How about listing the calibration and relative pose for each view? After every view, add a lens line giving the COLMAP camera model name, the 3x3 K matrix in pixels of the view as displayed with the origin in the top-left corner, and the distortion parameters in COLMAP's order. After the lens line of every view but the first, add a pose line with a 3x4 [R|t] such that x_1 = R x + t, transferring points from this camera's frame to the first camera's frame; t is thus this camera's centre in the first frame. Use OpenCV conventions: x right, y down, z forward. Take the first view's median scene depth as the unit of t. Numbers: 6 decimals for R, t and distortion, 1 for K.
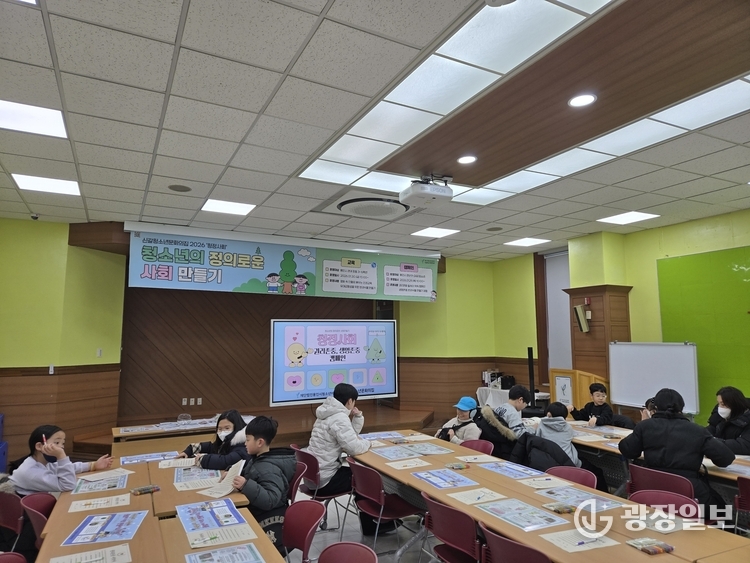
lens RADIAL K [[503.7, 0, 374.8], [0, 503.7, 281.5], [0, 0, 1]] dist [0.019405, -0.003402]
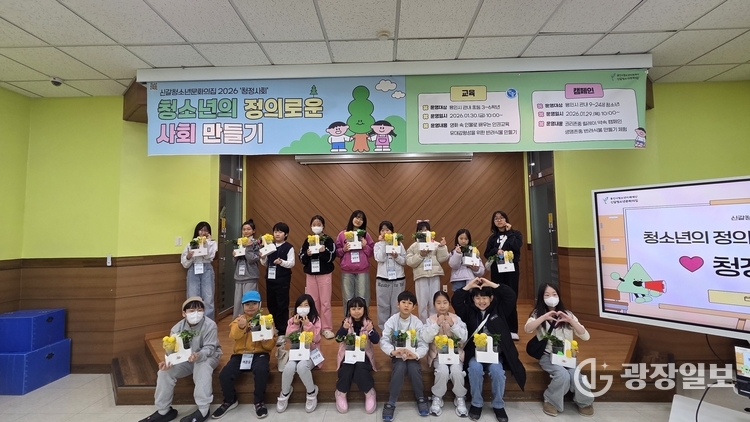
lens RADIAL K [[286.3, 0, 374.5], [0, 286.3, 210.9], [0, 0, 1]] dist [0.000203, 0.000009]
pose [[0.877915, -0.044237, -0.476769, 0.011480], [0.066043, 0.997393, 0.029068, 0.090648], [0.474241, -0.057006, 0.878548, 0.692682]]
